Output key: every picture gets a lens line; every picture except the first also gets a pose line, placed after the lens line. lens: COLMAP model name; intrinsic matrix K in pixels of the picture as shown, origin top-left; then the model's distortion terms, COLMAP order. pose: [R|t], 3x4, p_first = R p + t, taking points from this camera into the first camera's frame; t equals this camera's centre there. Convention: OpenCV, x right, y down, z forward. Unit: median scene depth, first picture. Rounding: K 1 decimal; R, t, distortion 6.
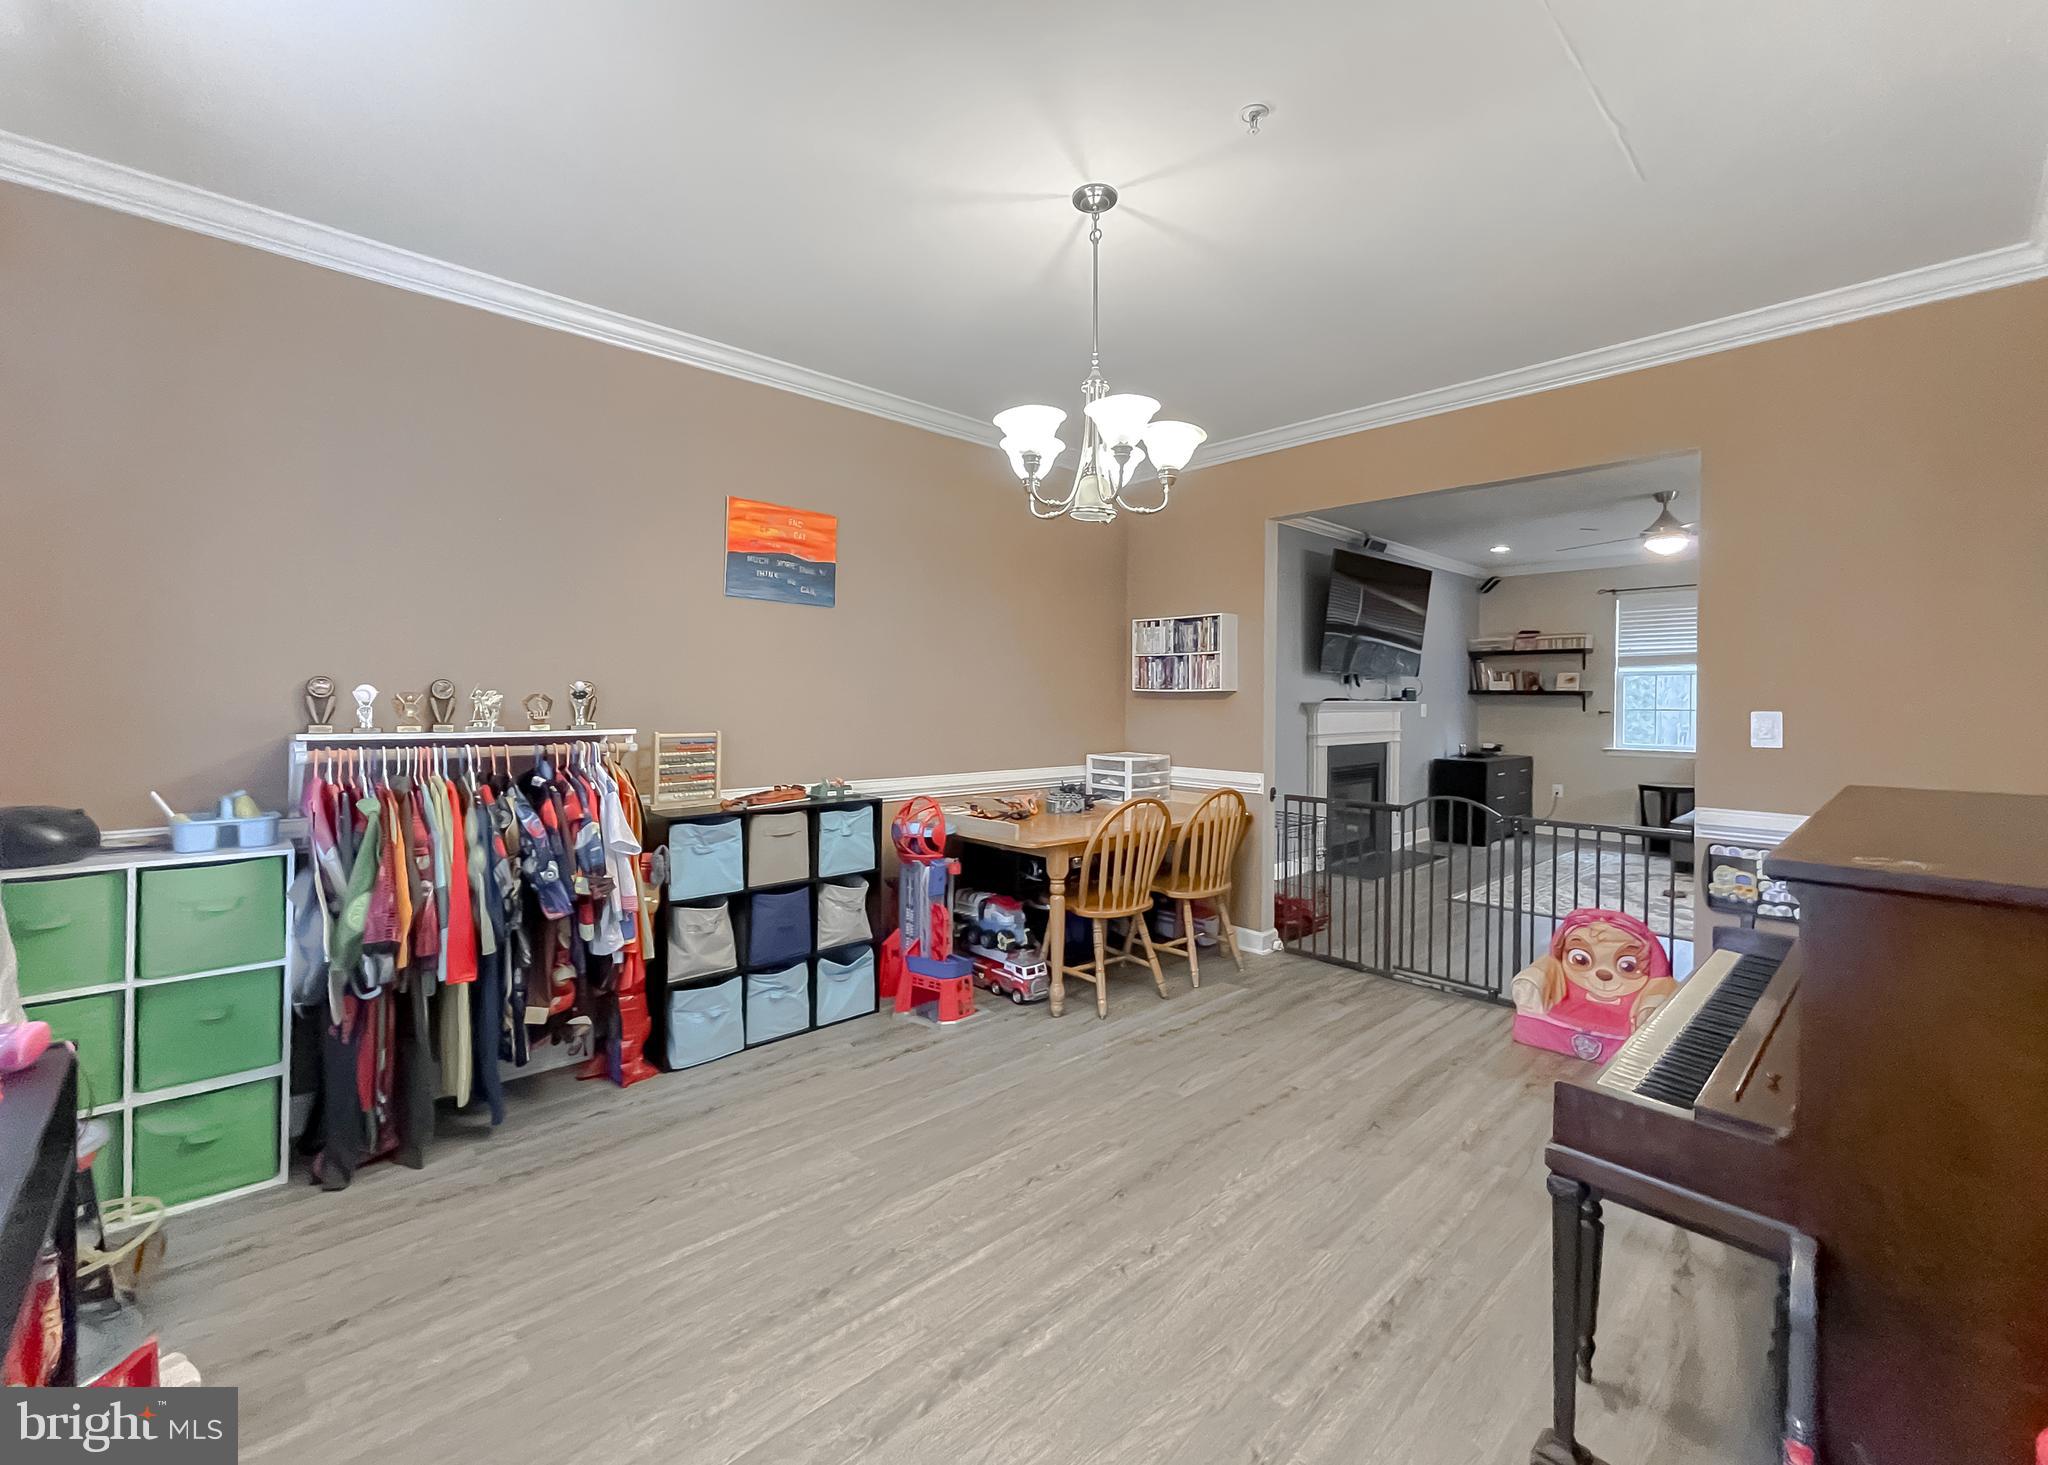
lens RADIAL K [[861.3, 0, 1016.9], [0, 861.3, 696.6], [0, 0, 1]] dist [-0.001351, -0.000040]
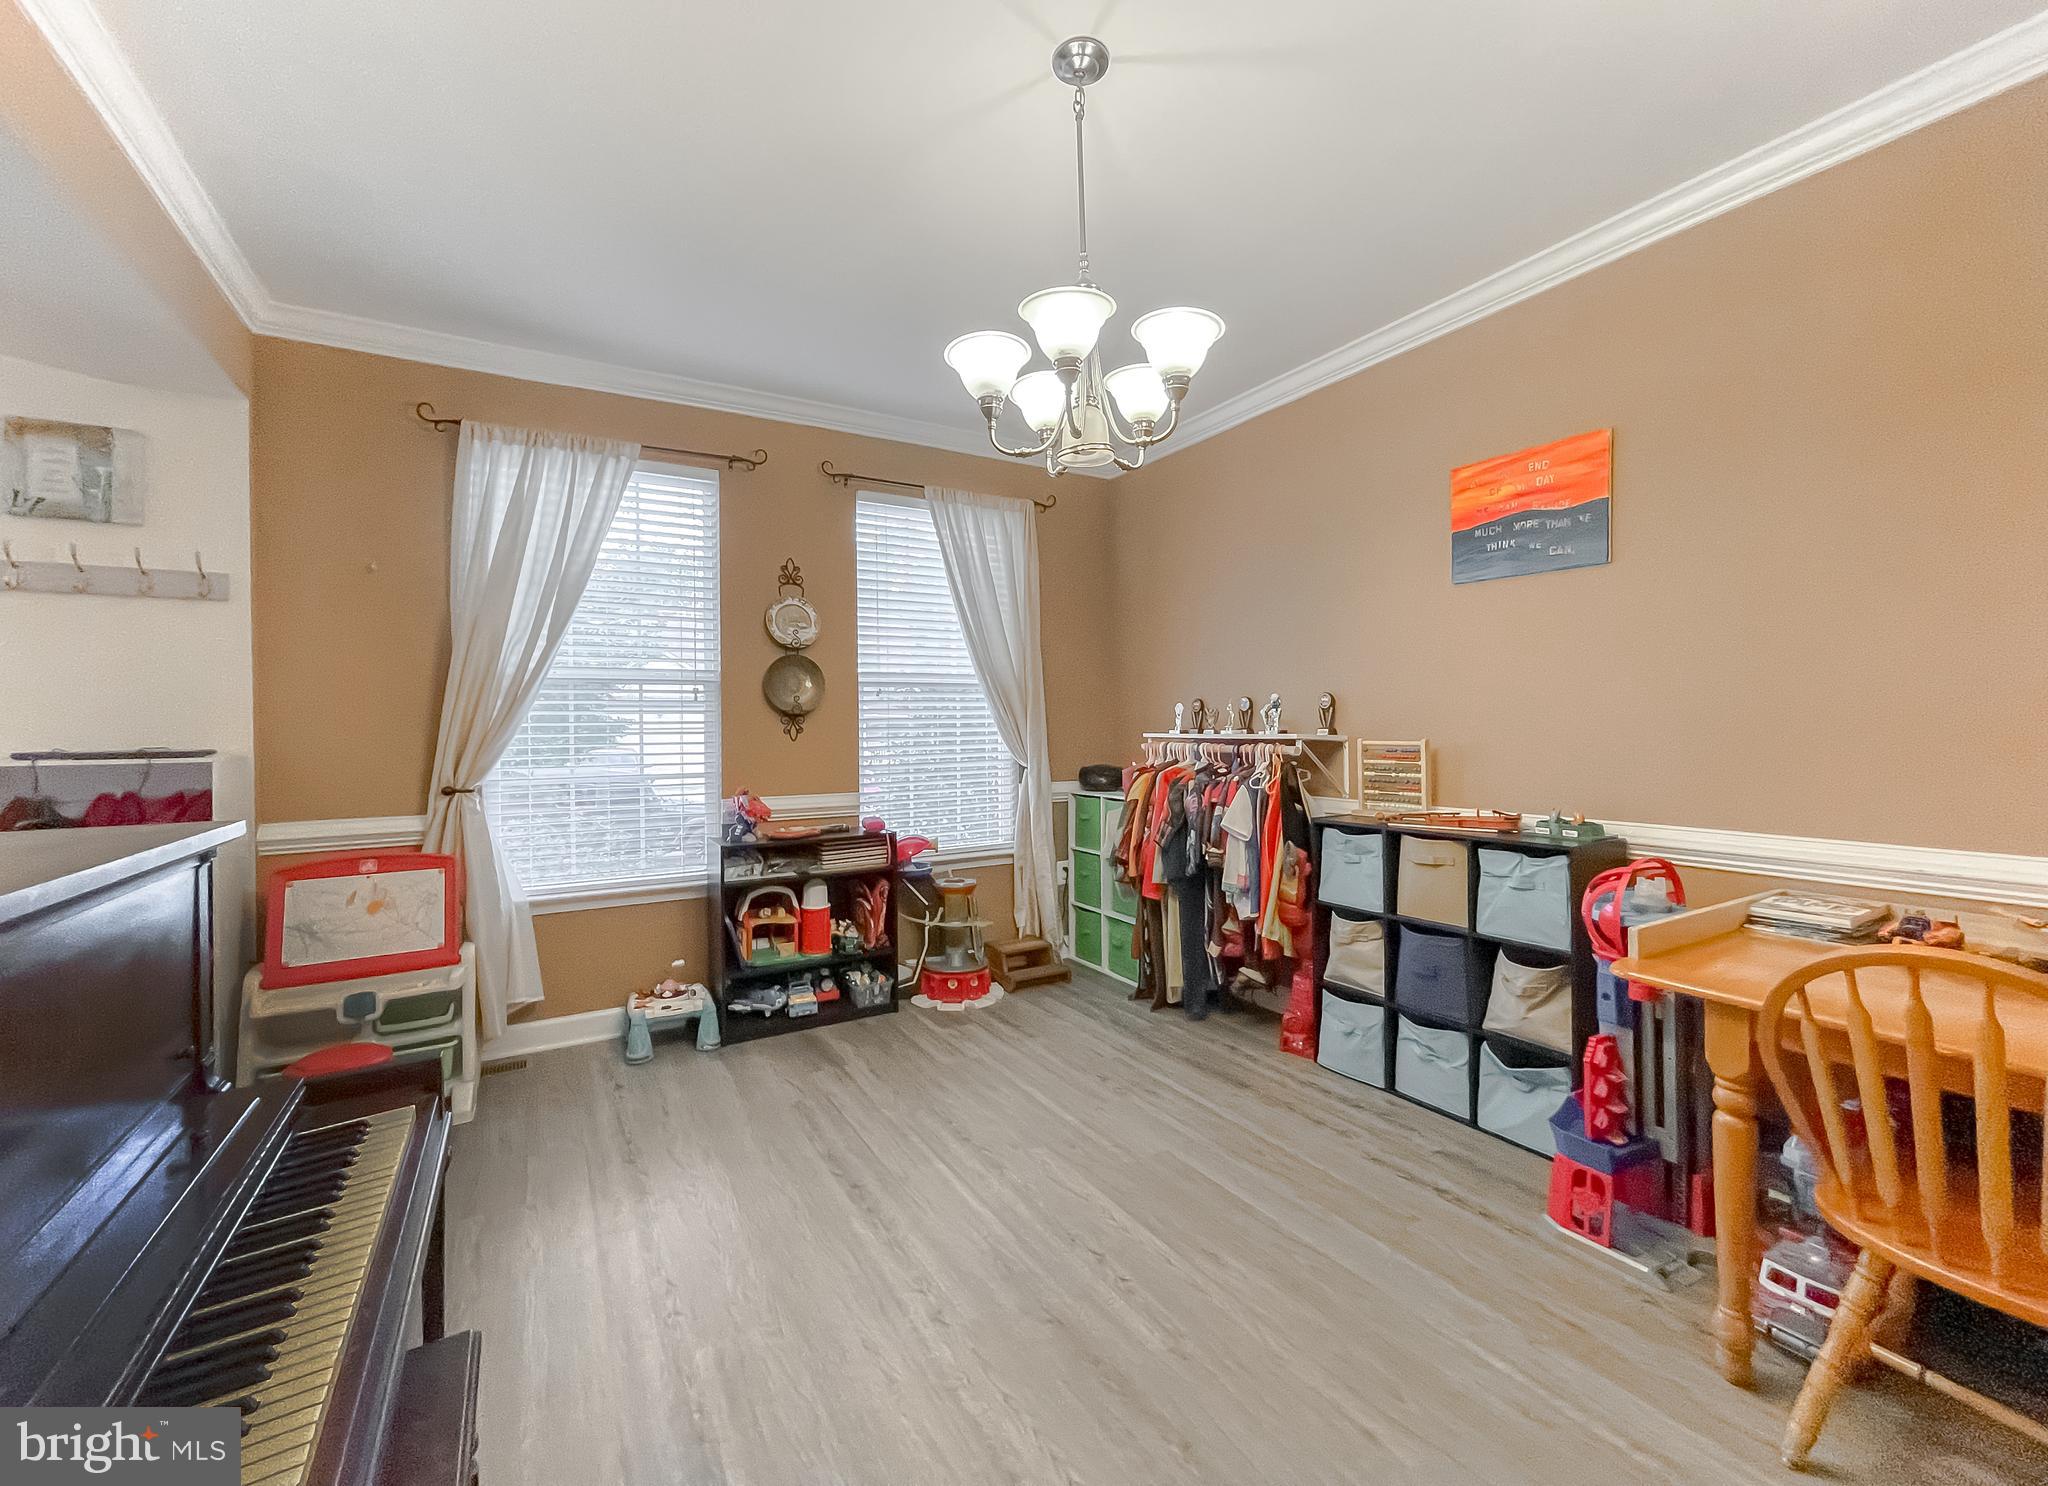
lens RADIAL K [[839.6, 0, 1022.5], [0, 839.6, 721.2], [0, 0, 1]] dist [-0.001450, 0.000025]
pose [[-0.218633, -0.012407, -0.975728, 0.568502], [0.011631, 0.999815, -0.015319, 0.027784], [0.975738, -0.014698, -0.218449, 0.742516]]
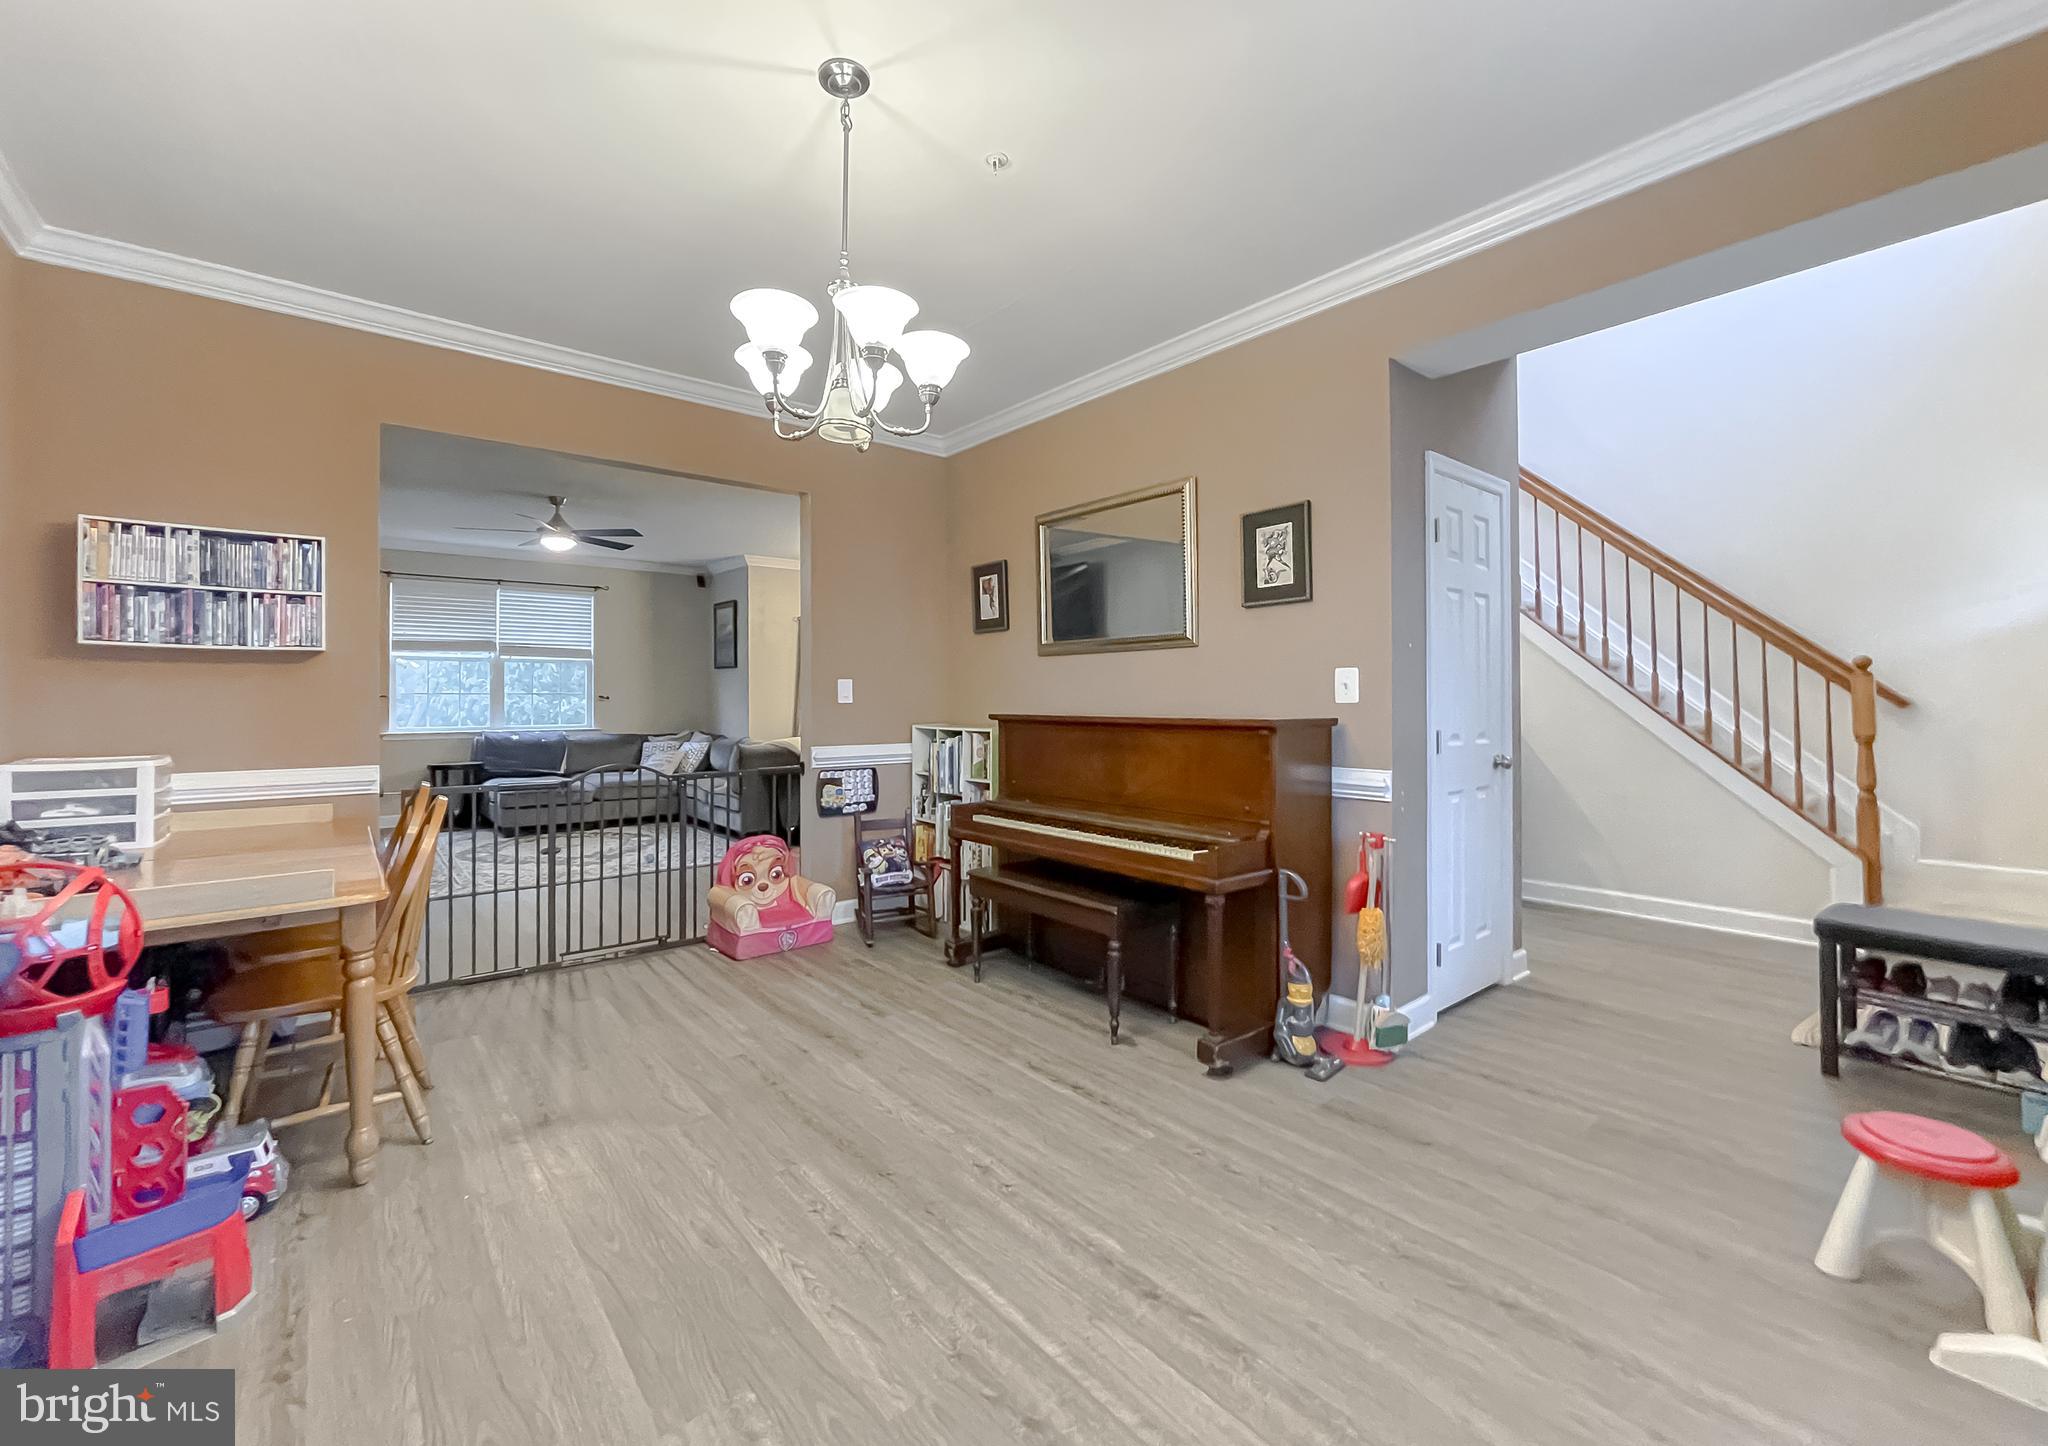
lens RADIAL K [[838.8, 0, 1022.6], [0, 838.8, 688.6], [0, 0, 1]] dist [0.001363, 0.000237]
pose [[0.059850, 0.004770, 0.998196, -0.506059], [0.002297, 0.999985, -0.004916, 0.035898], [-0.998205, 0.002587, 0.059838, 0.515494]]
